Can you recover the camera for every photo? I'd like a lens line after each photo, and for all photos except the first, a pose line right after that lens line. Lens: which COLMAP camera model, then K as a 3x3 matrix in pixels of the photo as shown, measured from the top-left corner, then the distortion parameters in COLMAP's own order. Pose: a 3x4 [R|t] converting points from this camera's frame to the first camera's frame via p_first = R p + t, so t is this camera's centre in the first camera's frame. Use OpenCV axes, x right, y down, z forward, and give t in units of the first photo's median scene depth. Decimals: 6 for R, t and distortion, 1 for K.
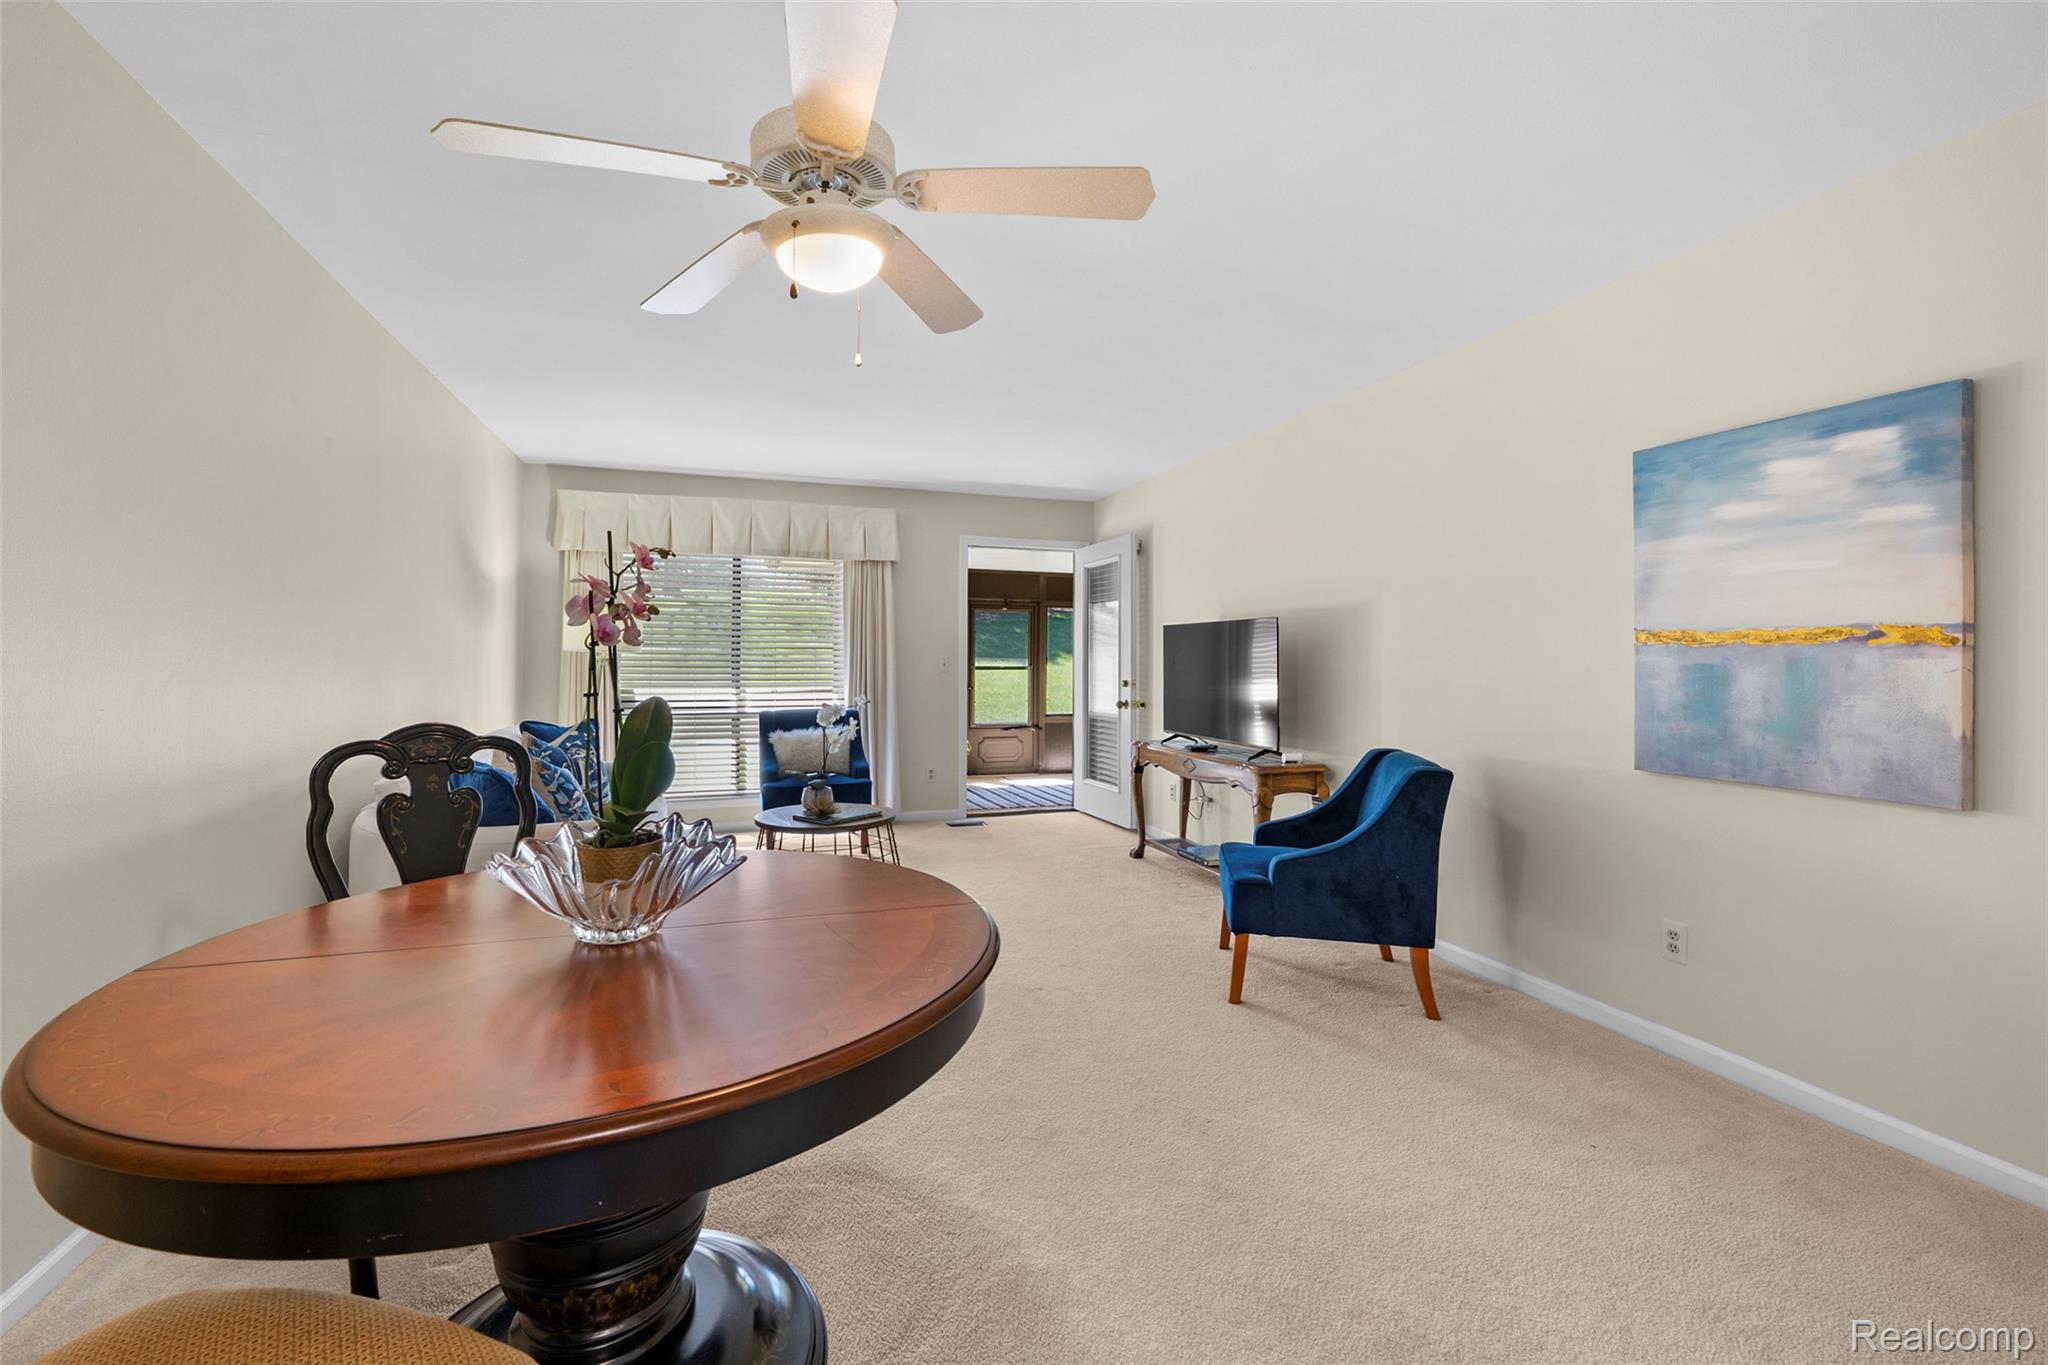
lens RADIAL K [[838.5, 0, 1018.1], [0, 838.5, 655.2], [0, 0, 1]] dist [-0.001855, -0.000132]
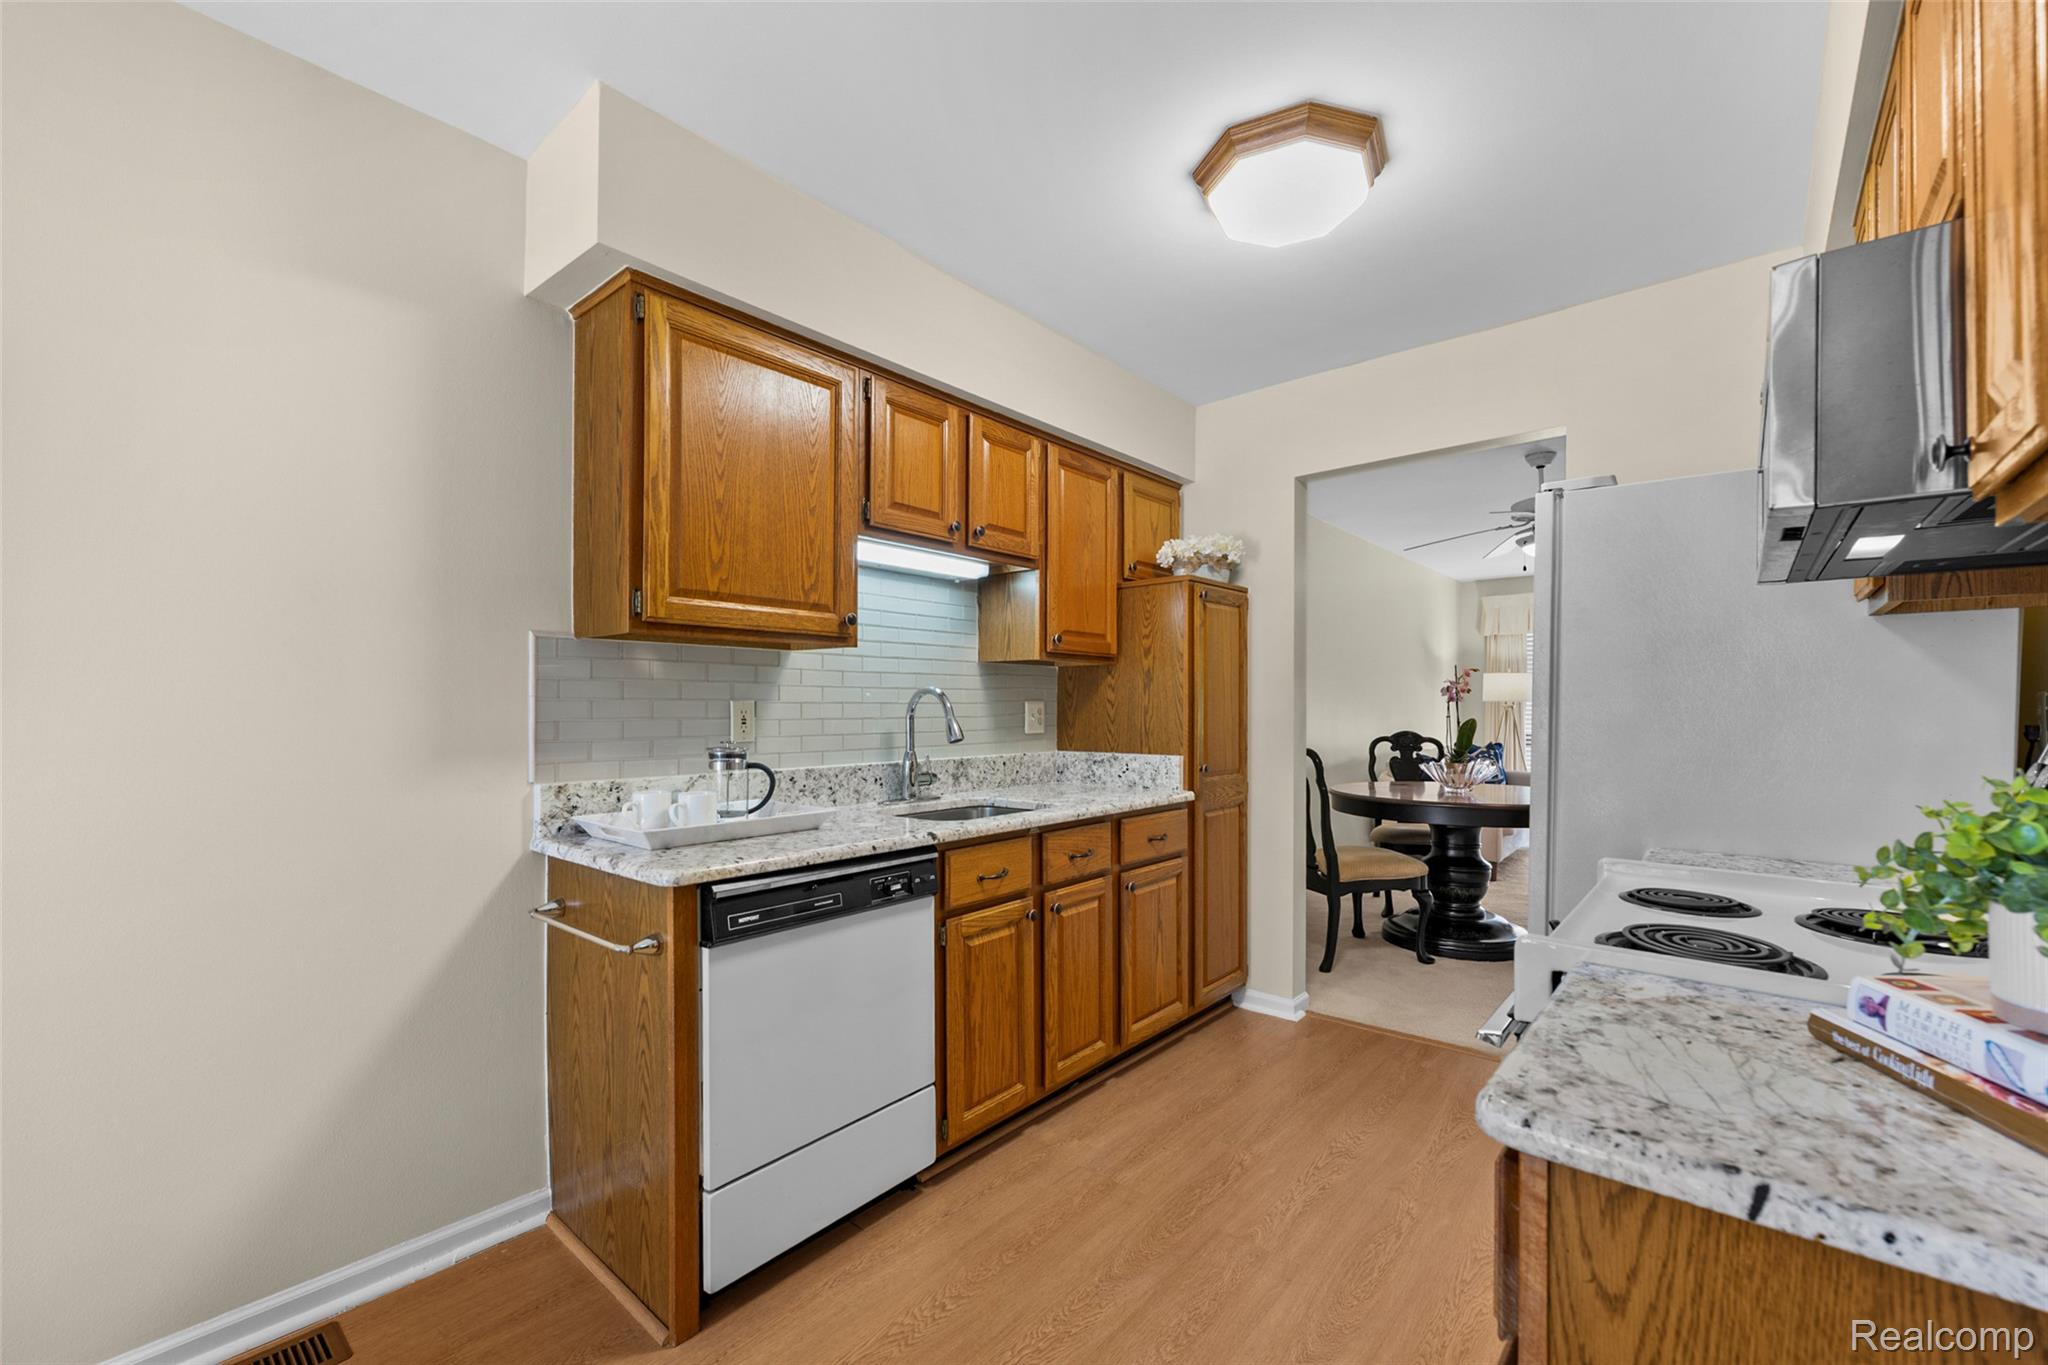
lens RADIAL K [[837.5, 0, 1031.4], [0, 837.5, 711.0], [0, 0, 1]] dist [-0.000036, 0.000020]
pose [[0.507081, -0.005119, -0.861883, 0.357119], [0.011823, 0.999930, 0.001017, 0.000462], [0.861817, -0.010706, 0.507106, -0.497335]]
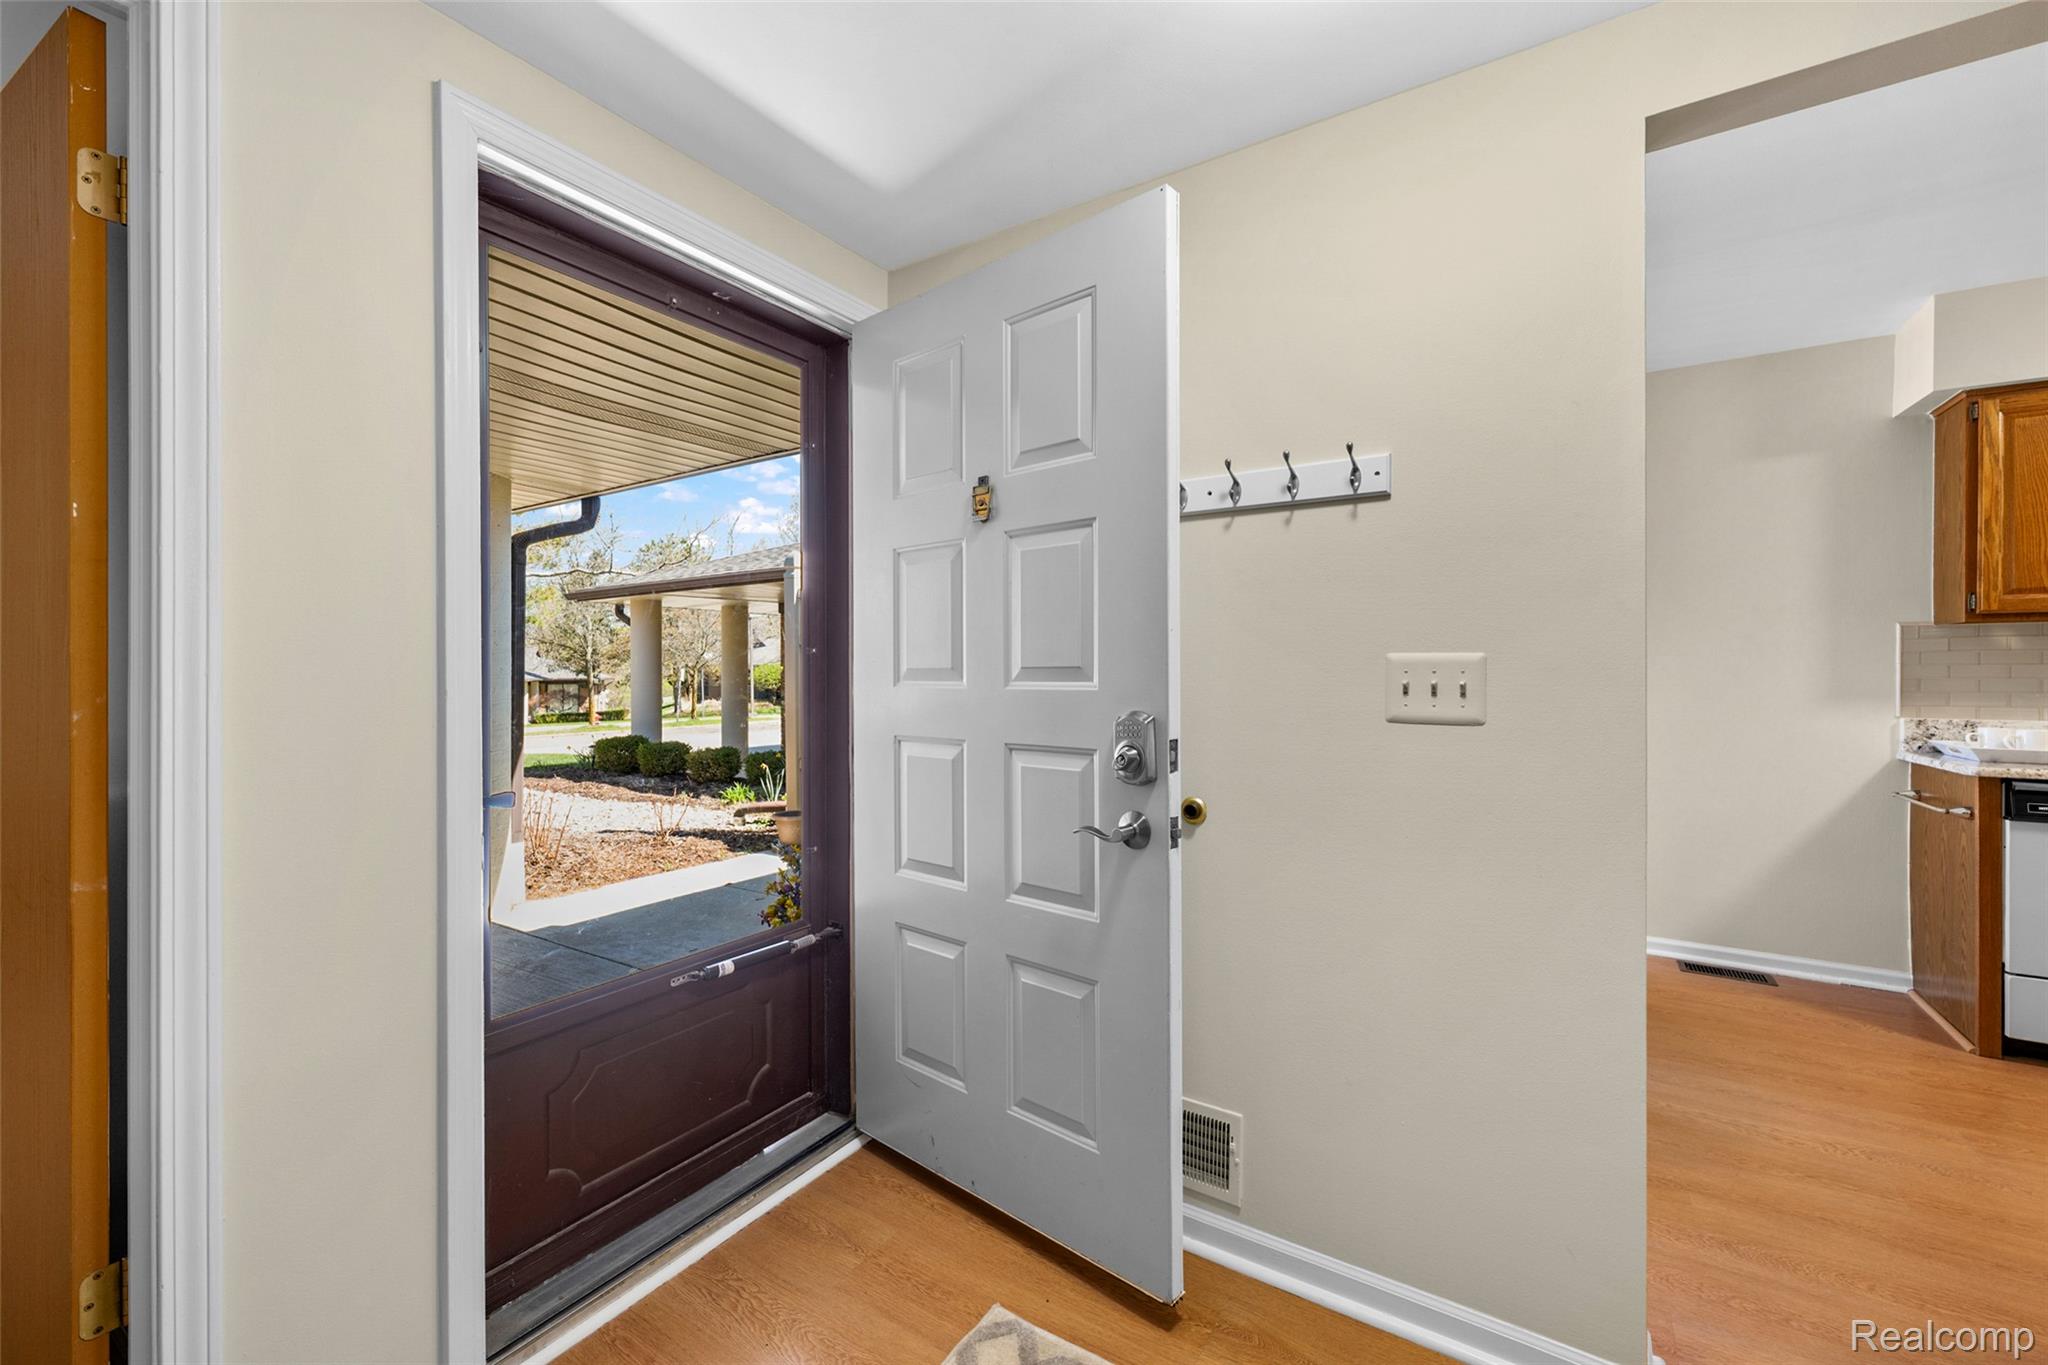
lens RADIAL K [[828.5, 0, 1024.0], [0, 828.5, 682.5], [0, 0, 1]] dist [-0.002135, -0.000455]
pose [[-0.793687, -0.002784, -0.608320, 0.769557], [0.002202, 0.999970, -0.007449, 0.007975], [0.608322, -0.007252, -0.793657, -0.414163]]
